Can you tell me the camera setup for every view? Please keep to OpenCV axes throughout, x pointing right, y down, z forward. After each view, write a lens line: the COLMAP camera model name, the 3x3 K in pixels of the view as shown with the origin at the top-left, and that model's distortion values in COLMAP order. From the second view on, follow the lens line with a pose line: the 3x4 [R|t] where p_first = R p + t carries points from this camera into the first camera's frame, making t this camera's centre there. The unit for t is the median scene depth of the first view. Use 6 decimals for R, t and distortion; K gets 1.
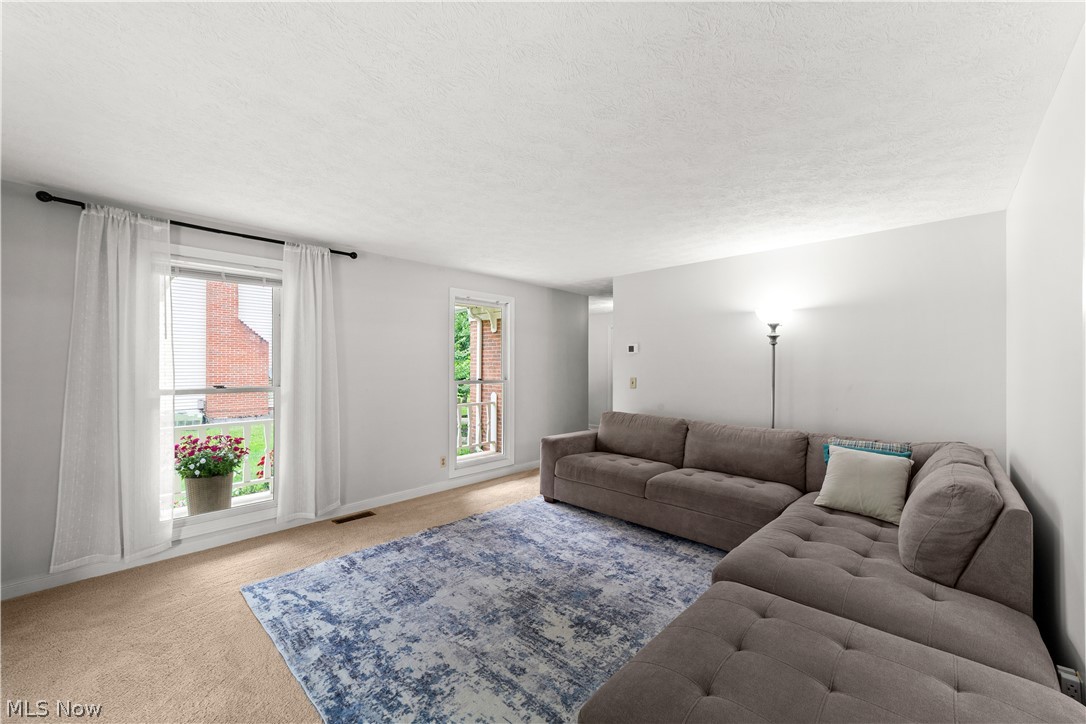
lens RADIAL K [[432.4, 0, 543.8], [0, 432.4, 367.6], [0, 0, 1]] dist [-0.000955, 0.000065]
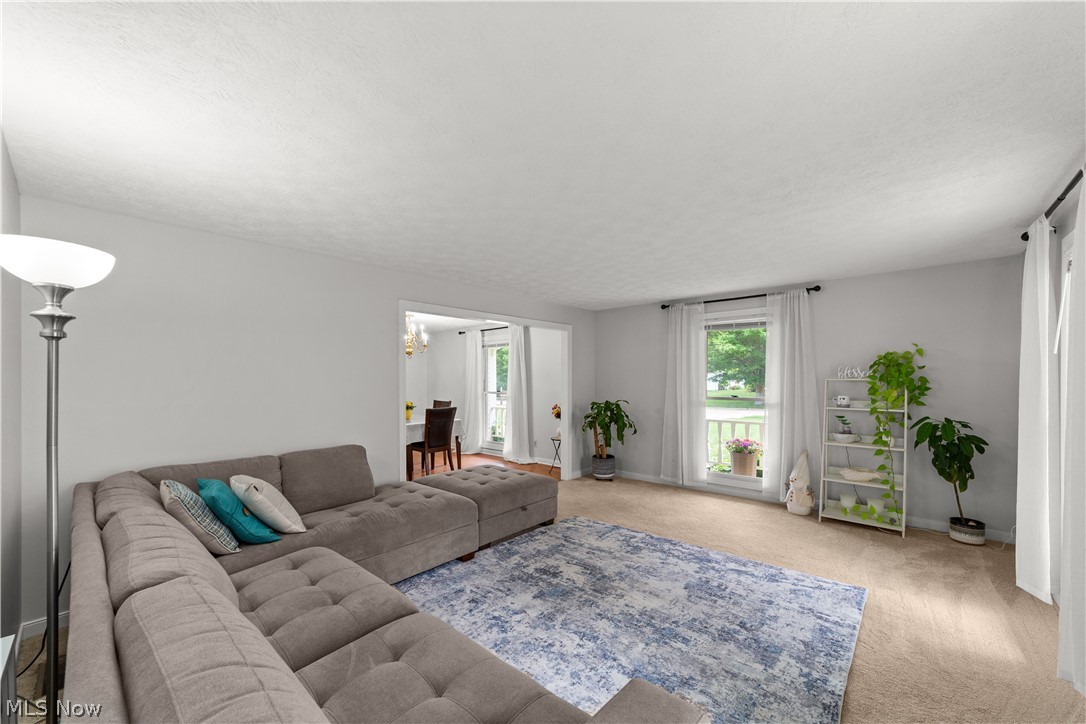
lens RADIAL K [[432.4, 0, 543.8], [0, 432.4, 367.6], [0, 0, 1]] dist [-0.000955, 0.000065]
pose [[-0.999306, 0.000812, -0.037232, 0.147038], [0.001617, 0.999765, -0.021596, -0.019936], [0.037205, -0.021642, -0.999073, 2.066950]]
